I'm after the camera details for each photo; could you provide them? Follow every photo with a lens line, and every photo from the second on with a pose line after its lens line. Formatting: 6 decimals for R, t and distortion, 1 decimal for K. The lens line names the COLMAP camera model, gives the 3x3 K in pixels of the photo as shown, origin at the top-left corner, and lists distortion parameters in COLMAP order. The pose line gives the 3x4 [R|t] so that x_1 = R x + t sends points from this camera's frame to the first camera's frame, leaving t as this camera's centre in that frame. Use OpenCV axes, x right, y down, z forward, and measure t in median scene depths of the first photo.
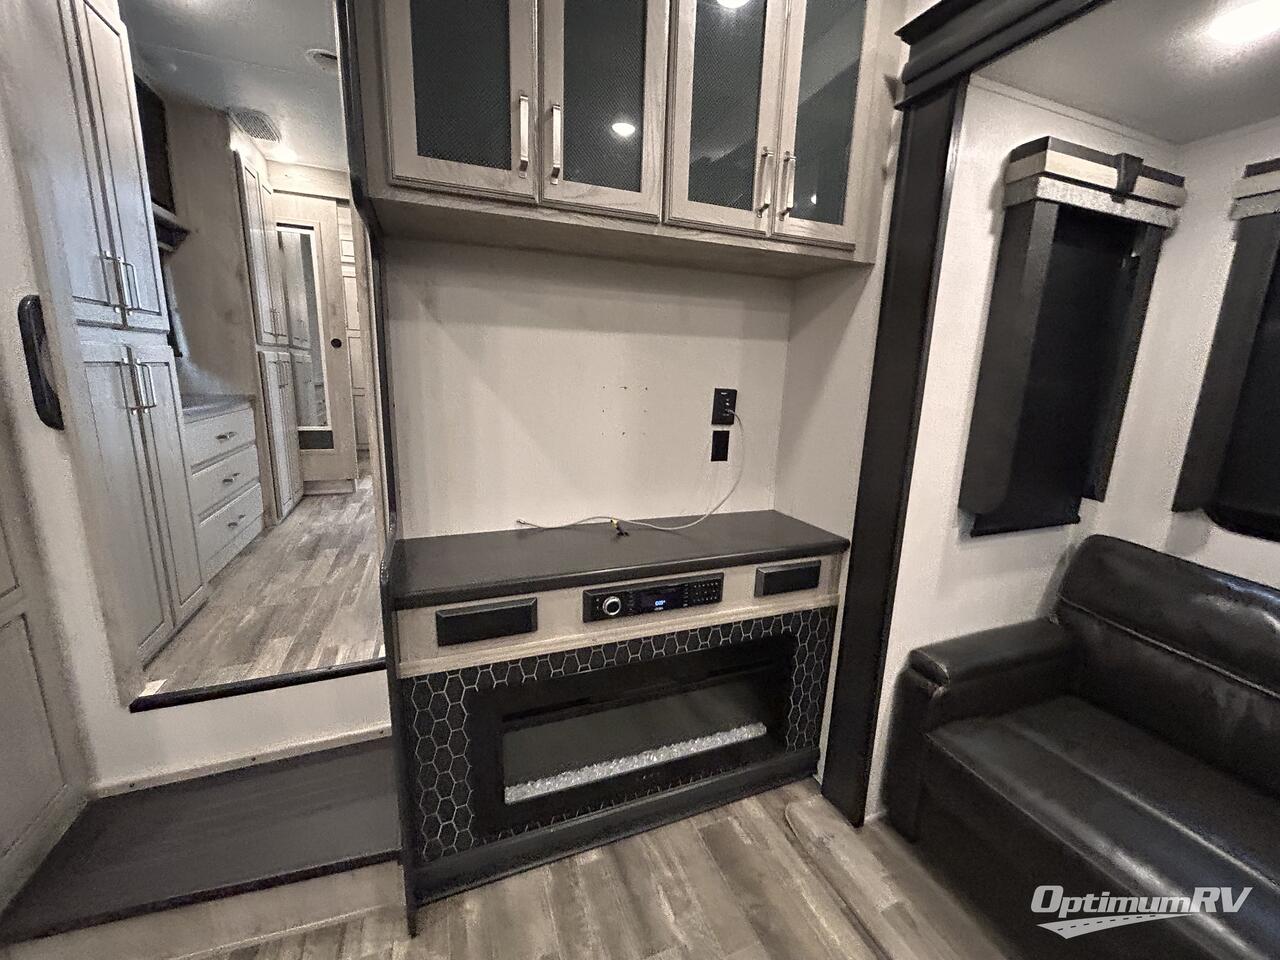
lens RADIAL K [[516.3, 0, 640.3], [0, 516.3, 478.1], [0, 0, 1]] dist [0.000071, -0.000414]
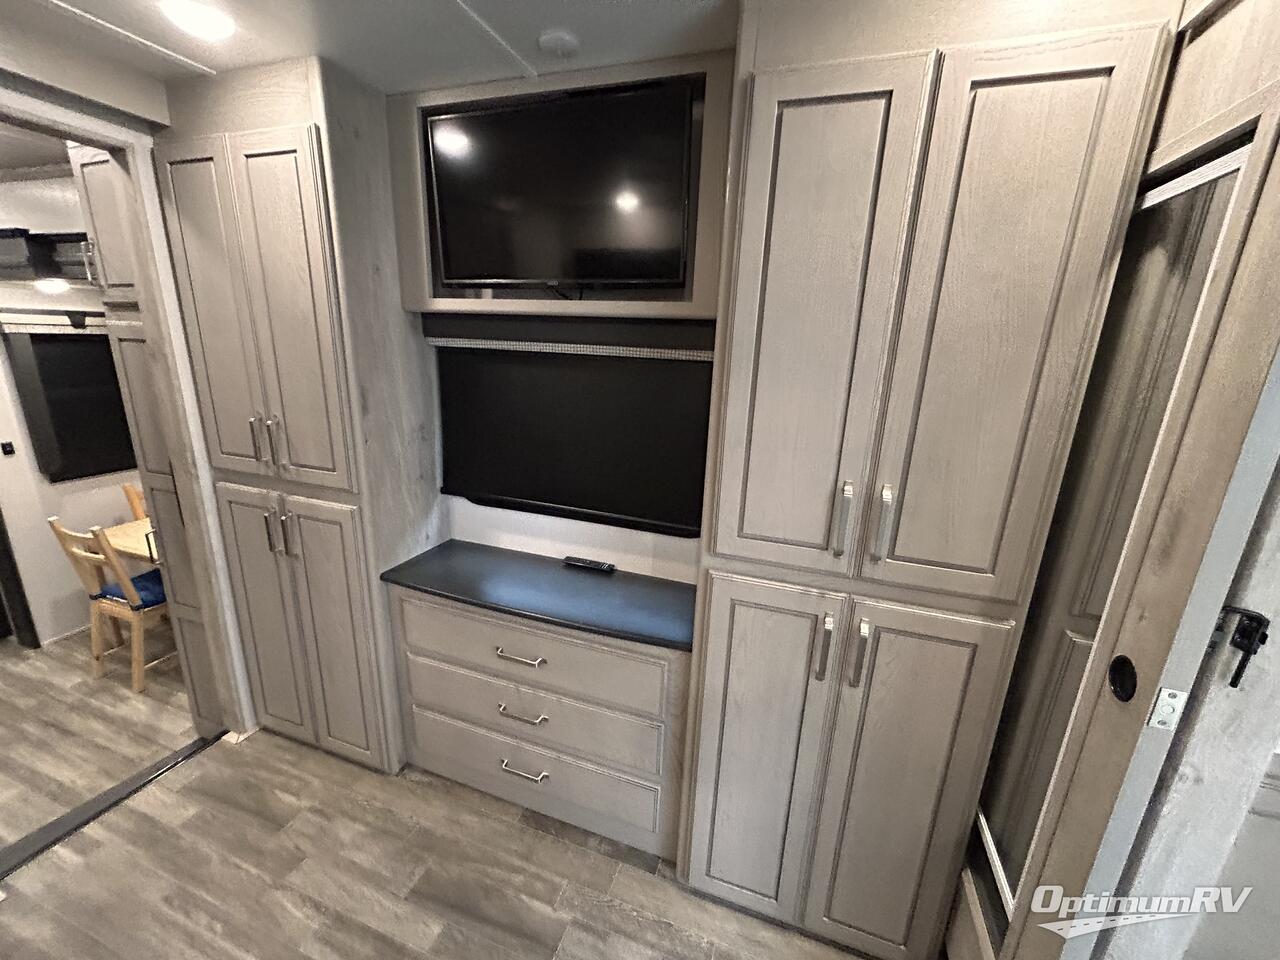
lens RADIAL K [[516.3, 0, 640.3], [0, 516.3, 478.1], [0, 0, 1]] dist [0.000071, -0.000414]
pose [[-0.651917, 0.145383, -0.744223, -0.707802], [-0.213629, 0.906483, 0.364213, -0.814739], [0.727576, 0.396425, -0.559893, 2.090549]]
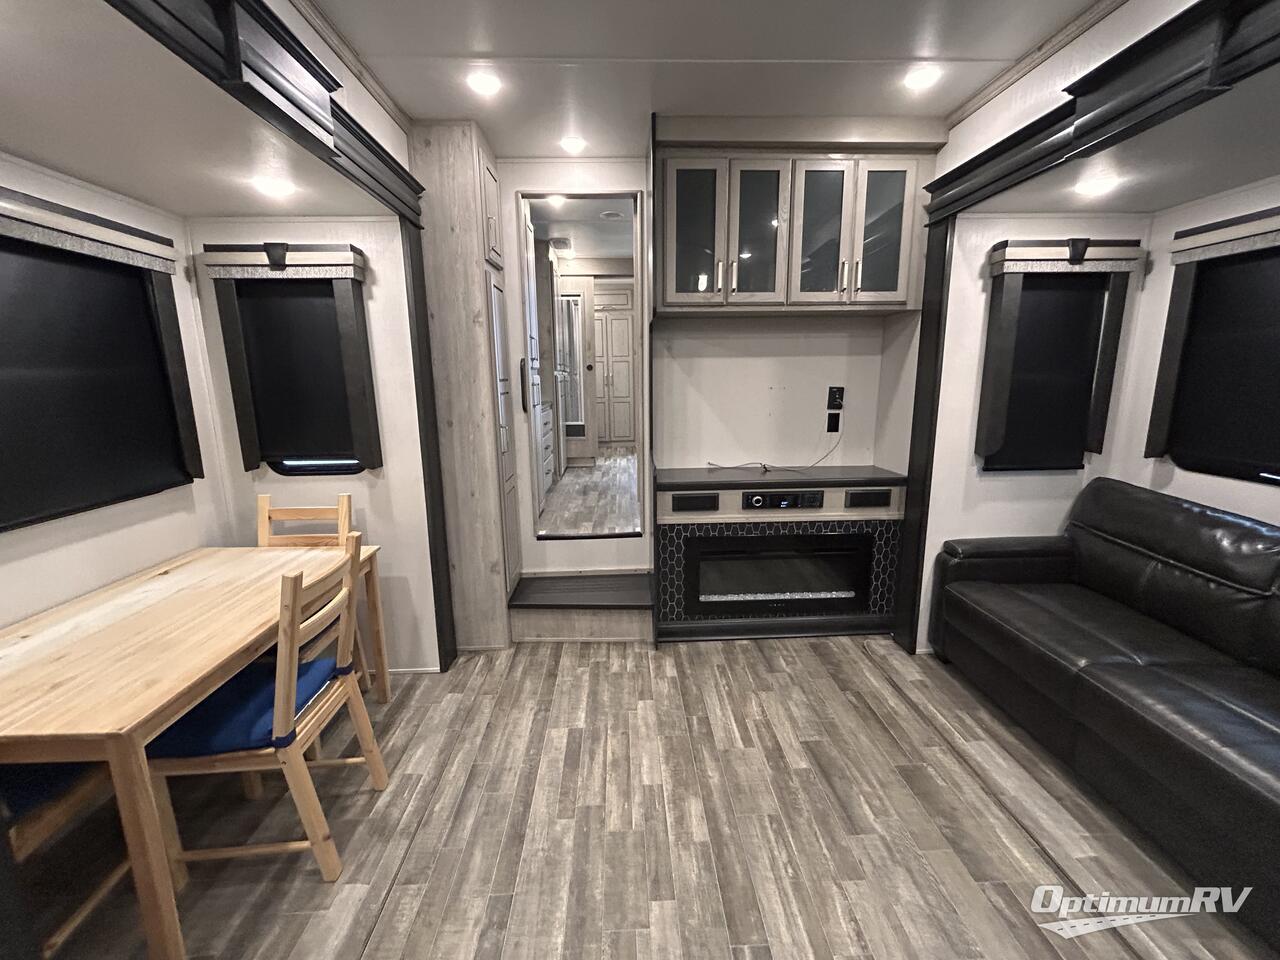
lens RADIAL K [[516.3, 0, 640.3], [0, 516.3, 478.1], [0, 0, 1]] dist [0.000071, -0.000414]
pose [[0.943593, 0.023598, -0.330265, 0.153037], [-0.029052, 0.999511, -0.011590, 0.181749], [0.329830, 0.020531, 0.943817, -0.881227]]
